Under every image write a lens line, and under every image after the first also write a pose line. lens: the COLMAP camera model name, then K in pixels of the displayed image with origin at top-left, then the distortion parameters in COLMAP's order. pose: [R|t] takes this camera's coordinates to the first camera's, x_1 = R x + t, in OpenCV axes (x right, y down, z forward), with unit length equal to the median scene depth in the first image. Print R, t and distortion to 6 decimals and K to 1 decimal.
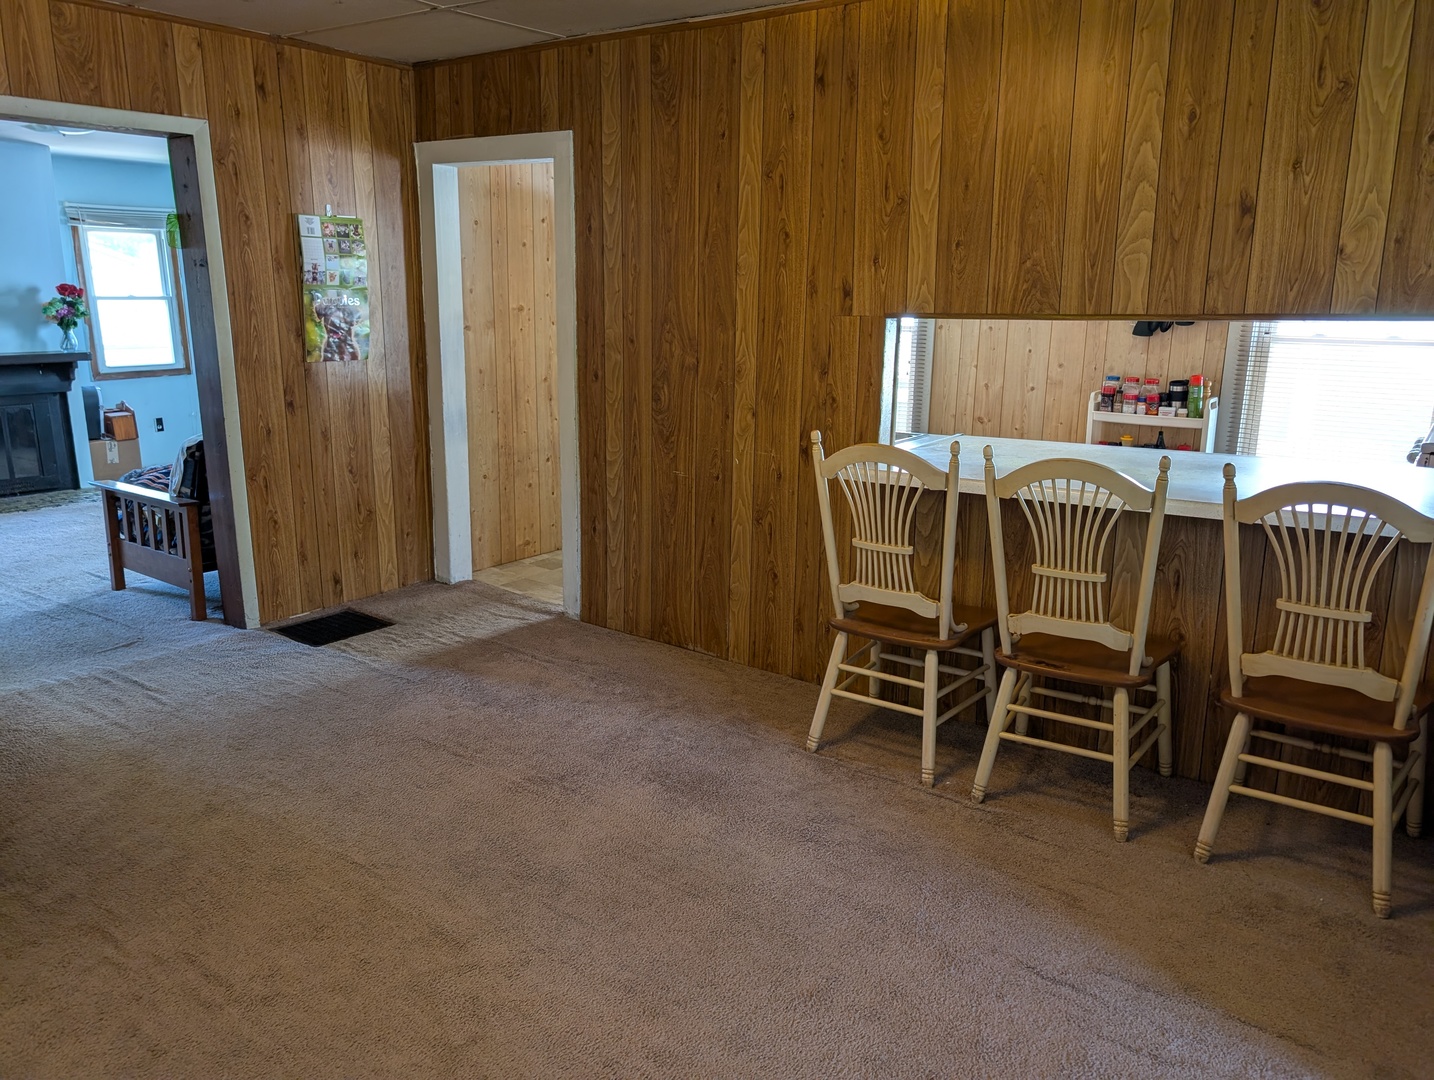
lens RADIAL K [[1015.4, 0, 720.0], [0, 1015.4, 531.2], [0, 0, 1]] dist [0.011129, -0.000139]
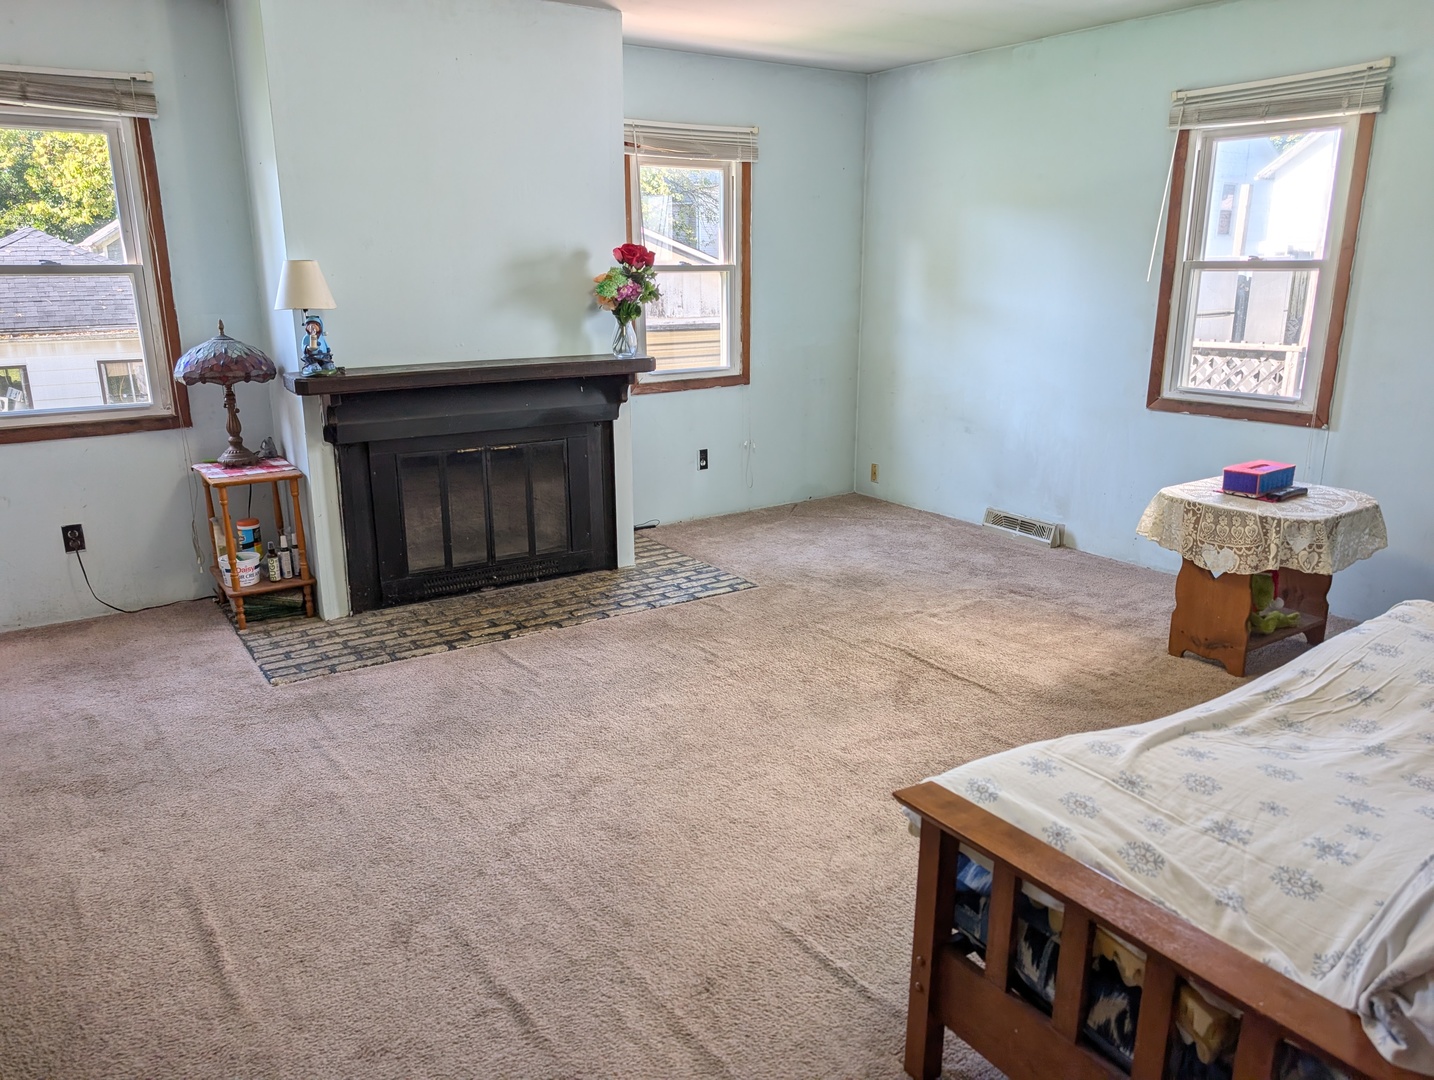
lens RADIAL K [[1015.4, 0, 717.4], [0, 1015.4, 544.9], [0, 0, 1]] dist [0.011129, -0.000139]
pose [[0.943965, 0.080060, -0.320189, -0.381167], [-0.067068, 0.996423, 0.051416, -0.098456], [0.323160, -0.027061, 0.945958, 0.437666]]
